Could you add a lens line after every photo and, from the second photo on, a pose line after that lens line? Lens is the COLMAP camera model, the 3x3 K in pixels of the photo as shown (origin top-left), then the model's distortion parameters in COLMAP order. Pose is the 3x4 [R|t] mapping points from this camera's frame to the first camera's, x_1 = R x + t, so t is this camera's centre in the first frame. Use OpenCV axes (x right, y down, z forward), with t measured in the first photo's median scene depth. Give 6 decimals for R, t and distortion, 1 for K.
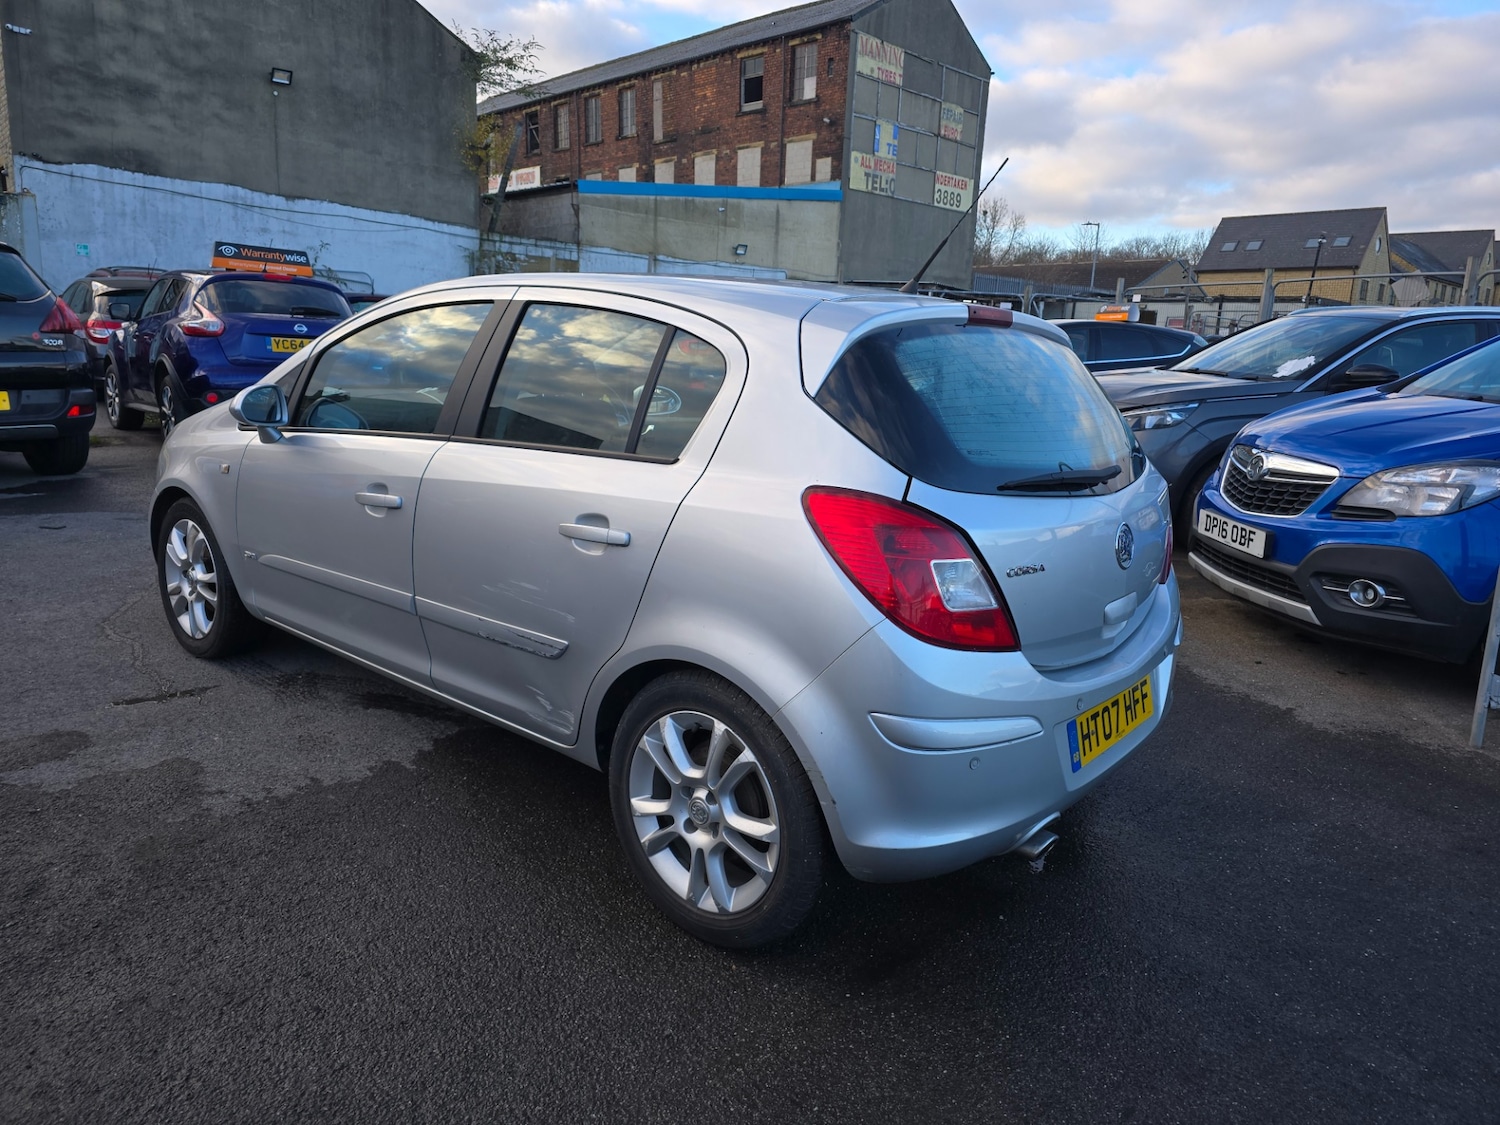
lens RADIAL K [[1005.3, 0, 756.2], [0, 1005.3, 543.7], [0, 0, 1]] dist [0.058829, -0.056198]
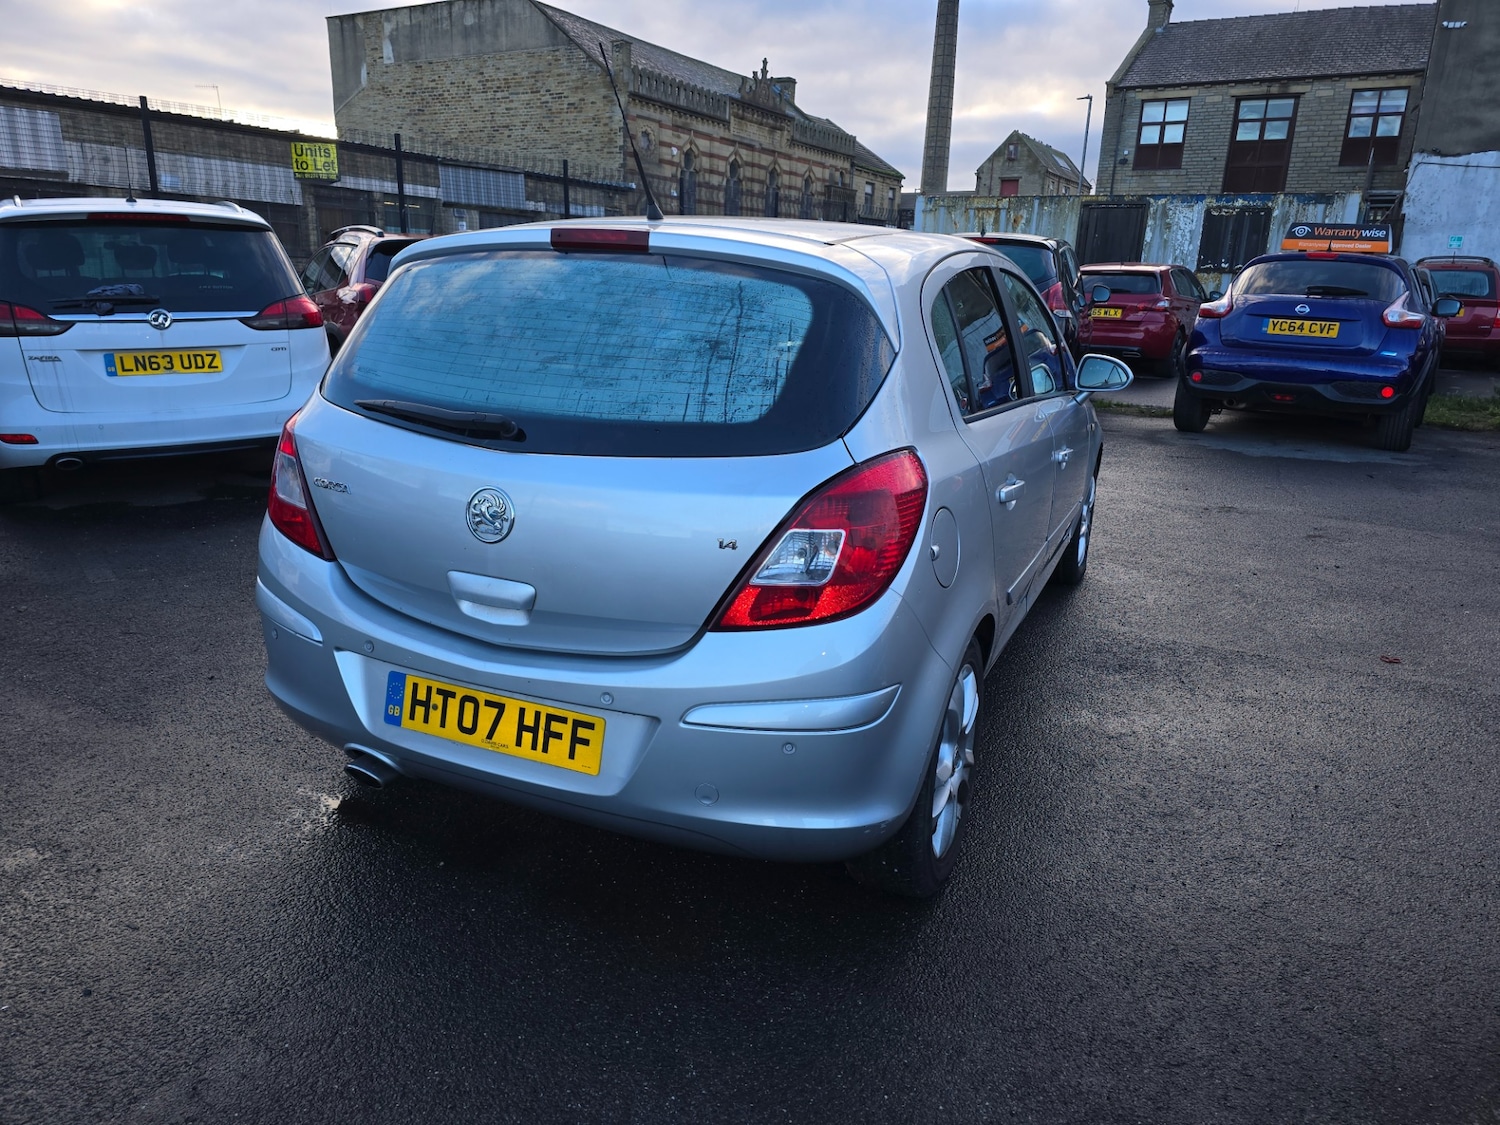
lens RADIAL K [[1003.9, 0, 751.5], [0, 1003.9, 556.8], [0, 0, 1]] dist [0.058627, -0.054501]
pose [[0.272759, 0.221102, -0.936331, 0.136864], [-0.211635, 0.963184, 0.165793, -0.016495], [0.938516, 0.152939, 0.309510, 0.109537]]
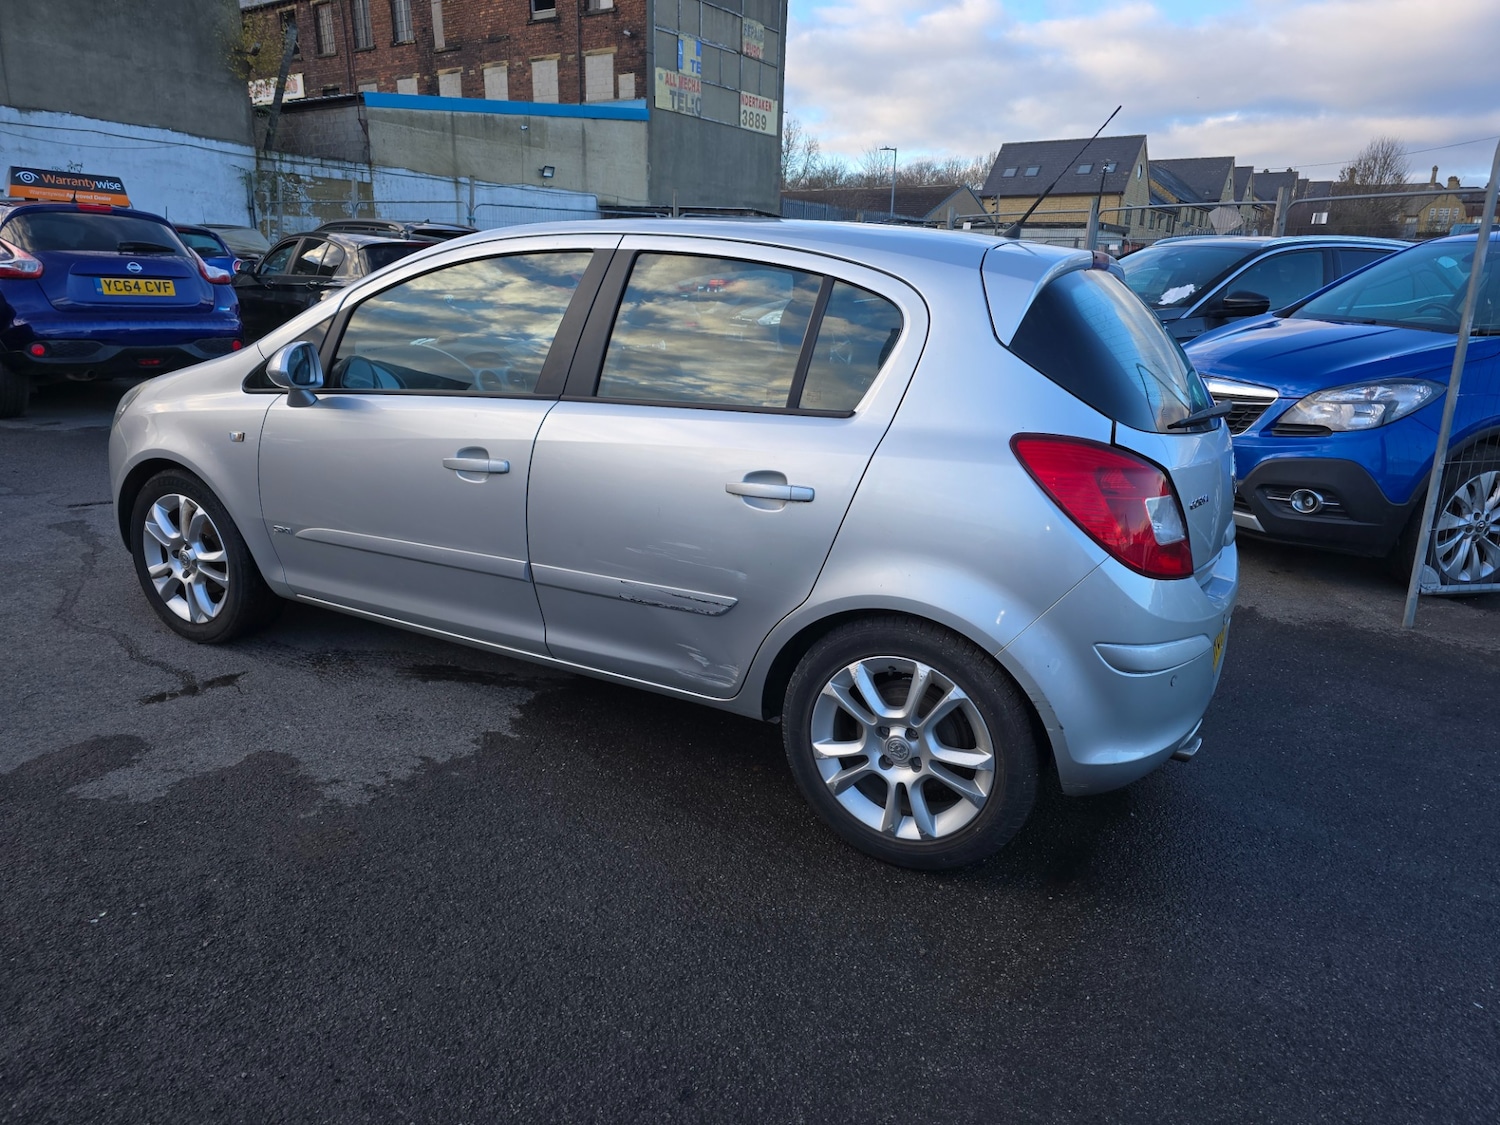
lens RADIAL K [[1003.9, 0, 761.0], [0, 1003.9, 563.4], [0, 0, 1]] dist [0.057601, -0.054287]
pose [[0.979035, -0.068780, 0.191727, -0.041157], [0.051938, 0.994447, 0.091531, -0.003296], [-0.196957, -0.079655, 0.977171, 0.001837]]
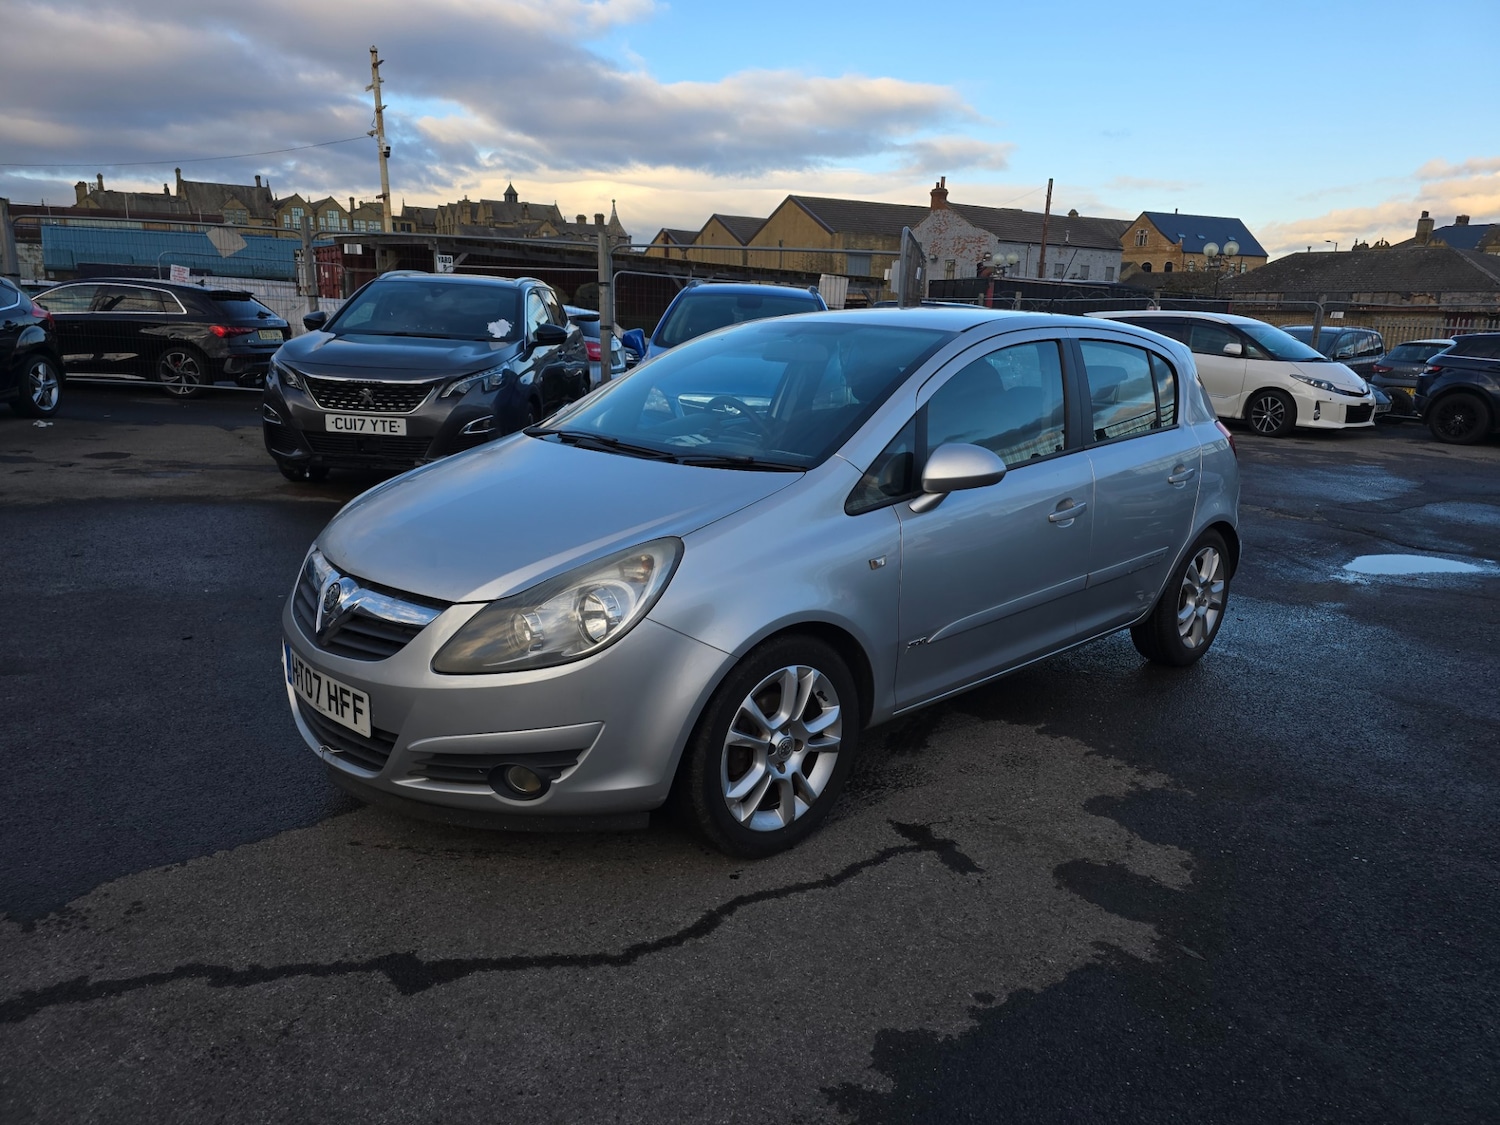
lens RADIAL K [[1003.9, 0, 761.0], [0, 1003.9, 563.4], [0, 0, 1]] dist [0.057601, -0.054287]
pose [[0.117208, -0.278683, 0.953204, -0.216528], [0.178377, 0.950118, 0.255847, -0.049072], [-0.976956, 0.140043, 0.161073, 0.161576]]
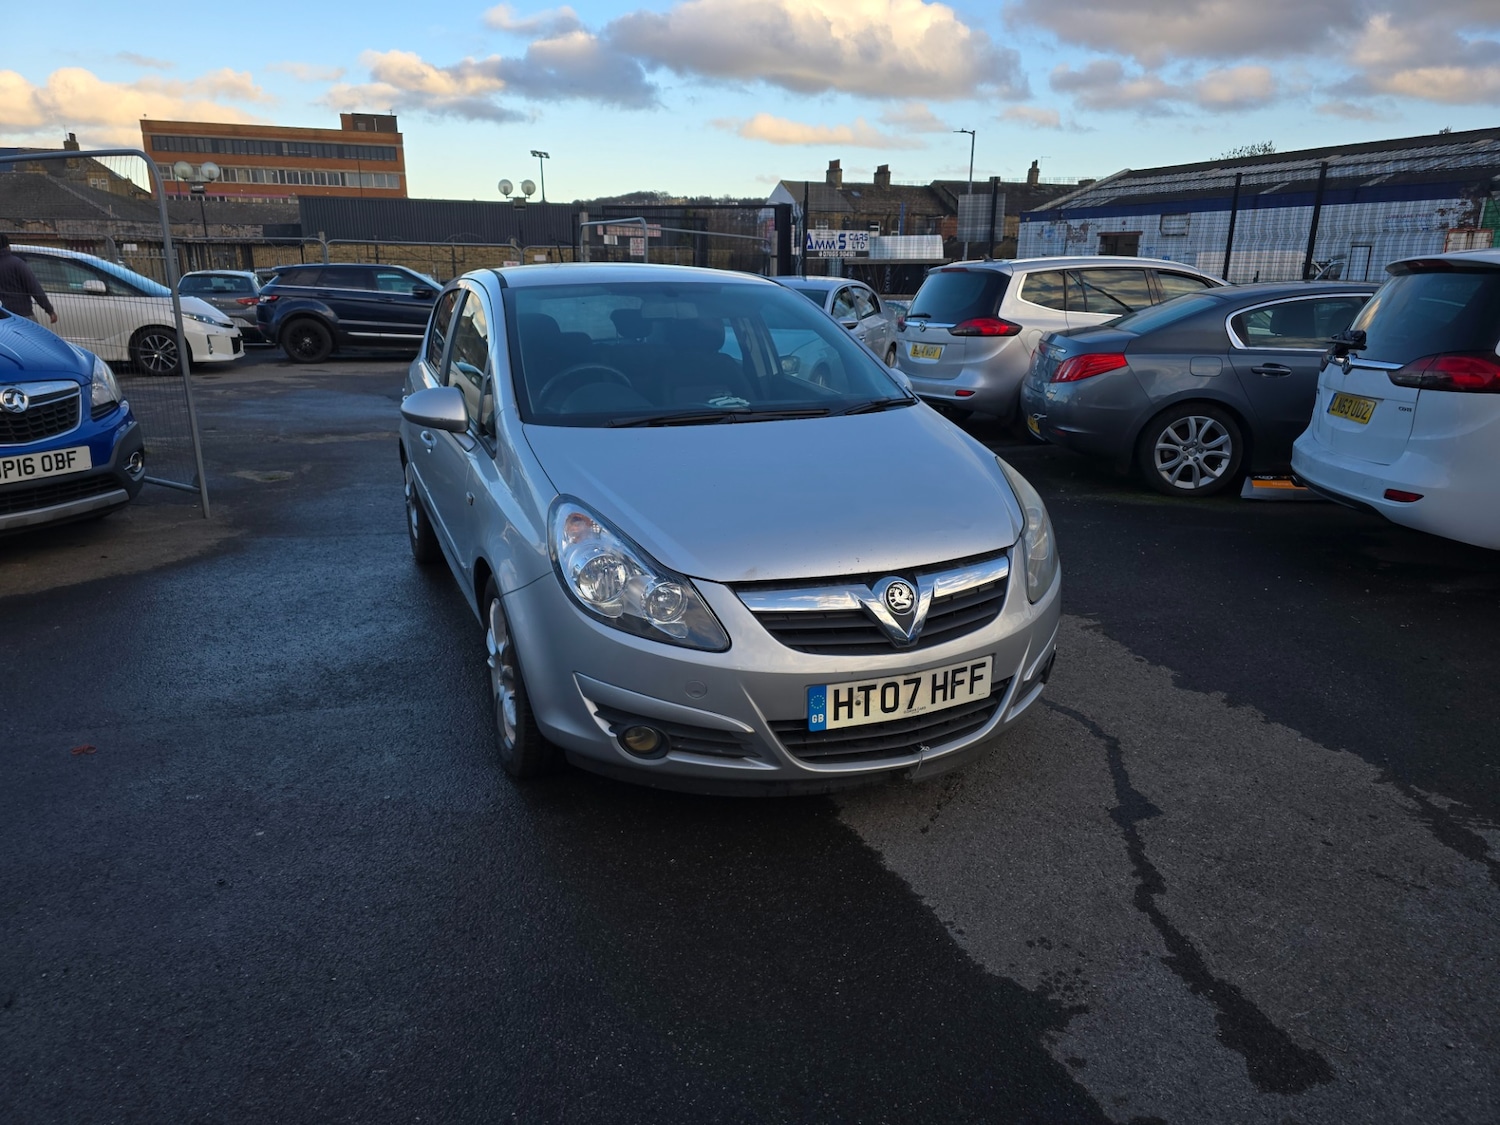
lens RADIAL K [[1001.1, 0, 754.6], [0, 1001.1, 557.1], [0, 0, 1]] dist [0.061940, -0.057154]
pose [[-0.892034, -0.174454, 0.416942, -0.138081], [0.043322, 0.885253, 0.463087, -0.082097], [-0.449887, 0.431153, -0.782118, 0.331452]]
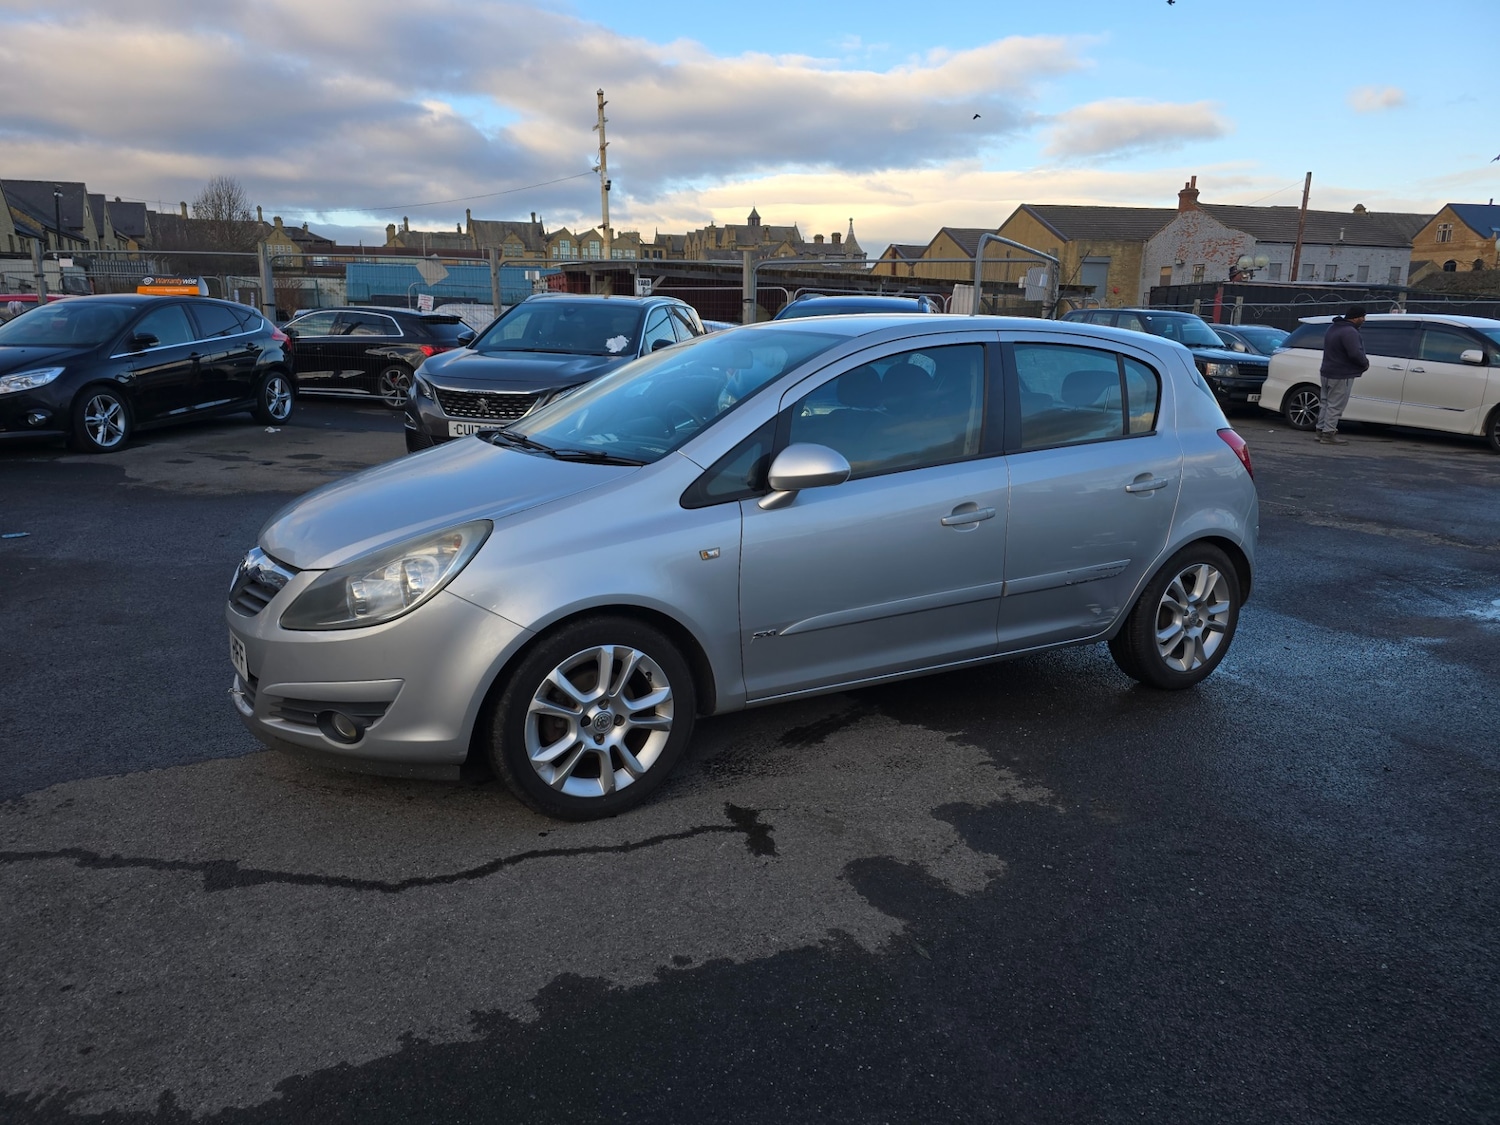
lens RADIAL K [[998.5, 0, 739.3], [0, 998.5, 563.6], [0, 0, 1]] dist [0.059968, -0.055789]
pose [[0.359140, -0.255850, 0.897530, -0.211793], [0.194248, 0.961121, 0.196250, -0.037620], [-0.912845, 0.103862, 0.394875, 0.108925]]
